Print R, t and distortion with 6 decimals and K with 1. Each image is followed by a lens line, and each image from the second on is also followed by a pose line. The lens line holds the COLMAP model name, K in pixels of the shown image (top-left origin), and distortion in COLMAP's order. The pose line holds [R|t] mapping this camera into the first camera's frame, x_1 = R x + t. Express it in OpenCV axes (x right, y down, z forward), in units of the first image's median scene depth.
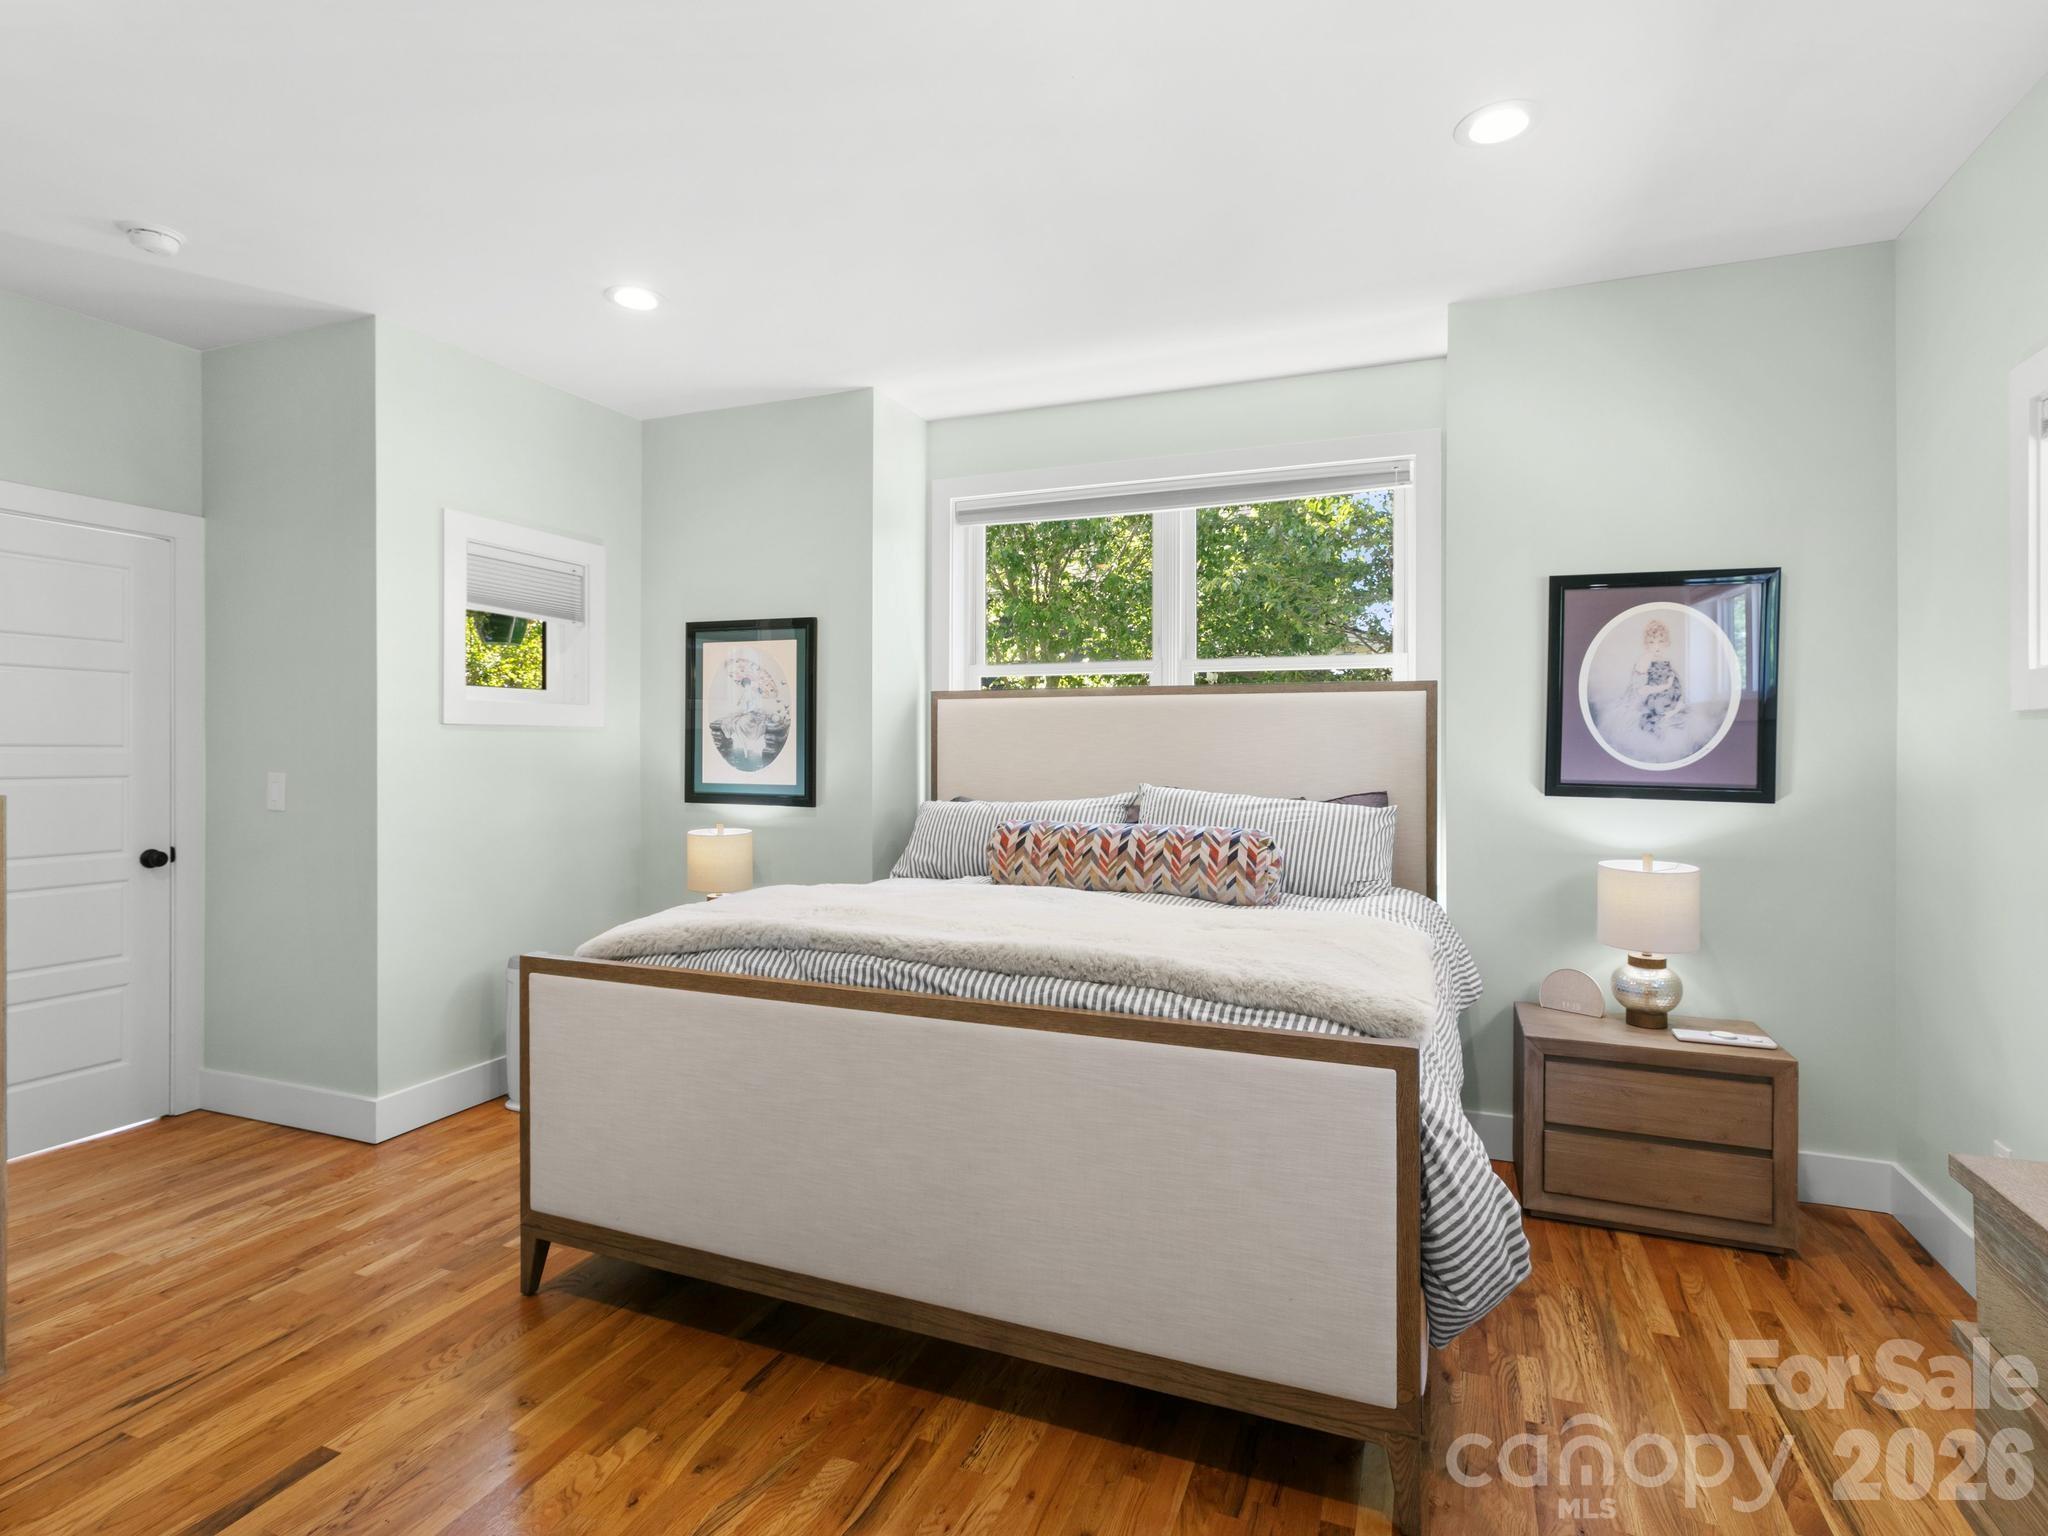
lens RADIAL K [[1006.6, 0, 1029.9], [0, 1006.6, 741.9], [0, 0, 1]] dist [-0.016377, 0.000498]
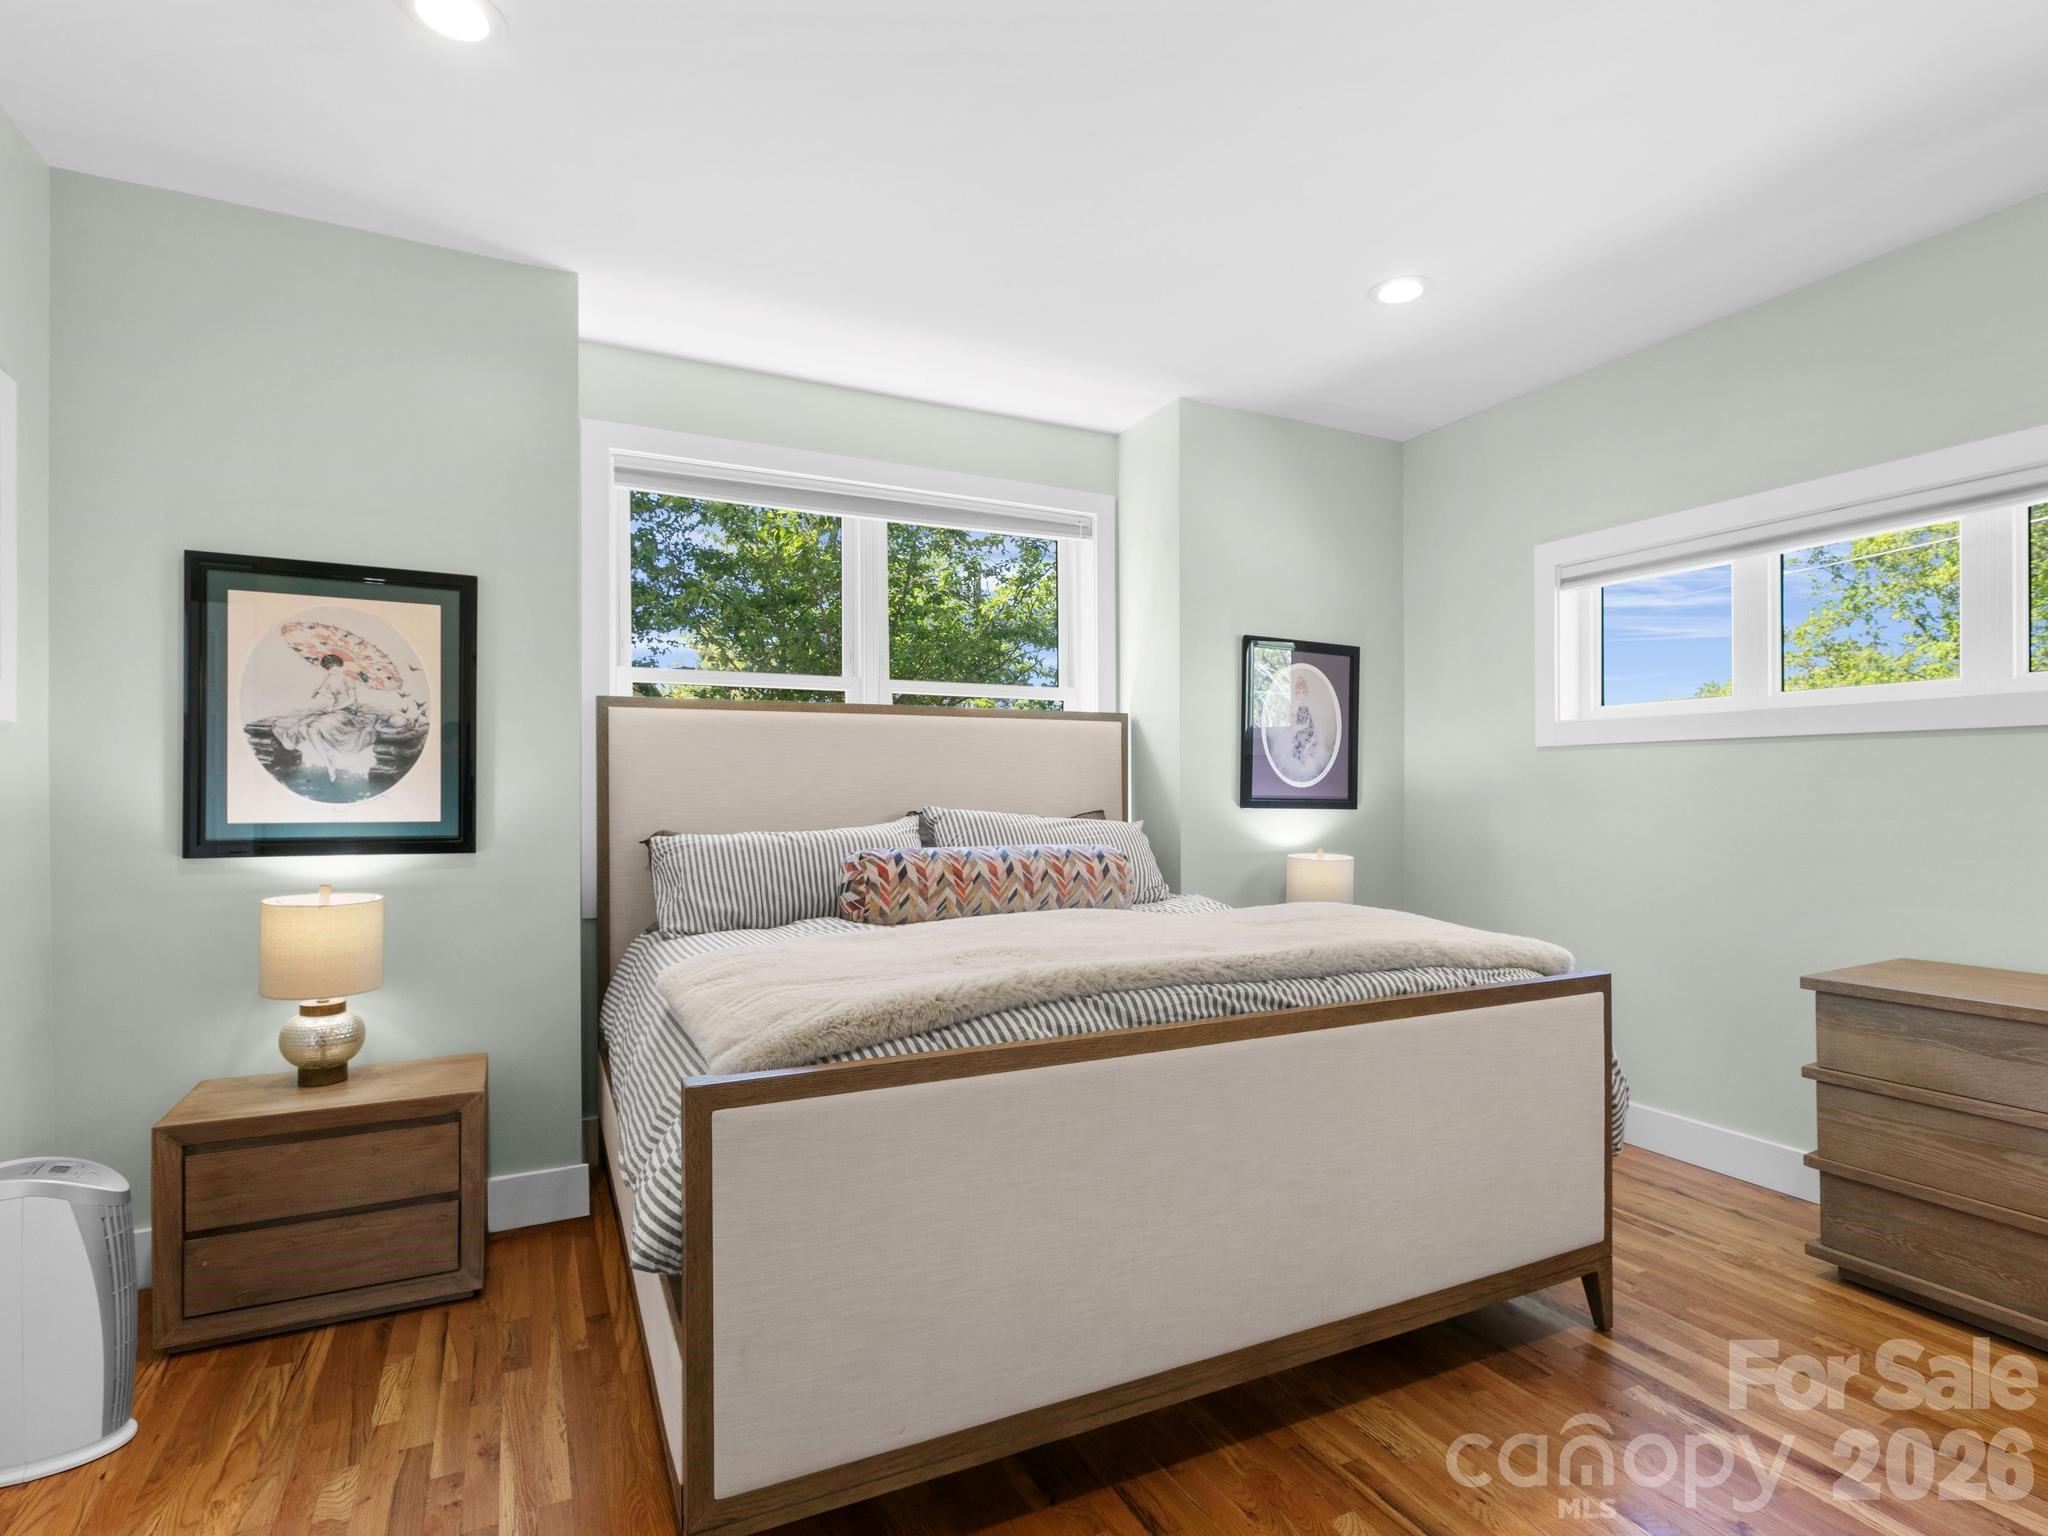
lens RADIAL K [[1031.9, 0, 1032.2], [0, 1031.9, 763.5], [0, 0, 1]] dist [0.004942, 0.000602]
pose [[0.671683, 0.013361, 0.740718, -0.507404], [-0.002692, 0.999875, -0.015595, 0.014803], [-0.740834, 0.008481, 0.671635, 0.256091]]
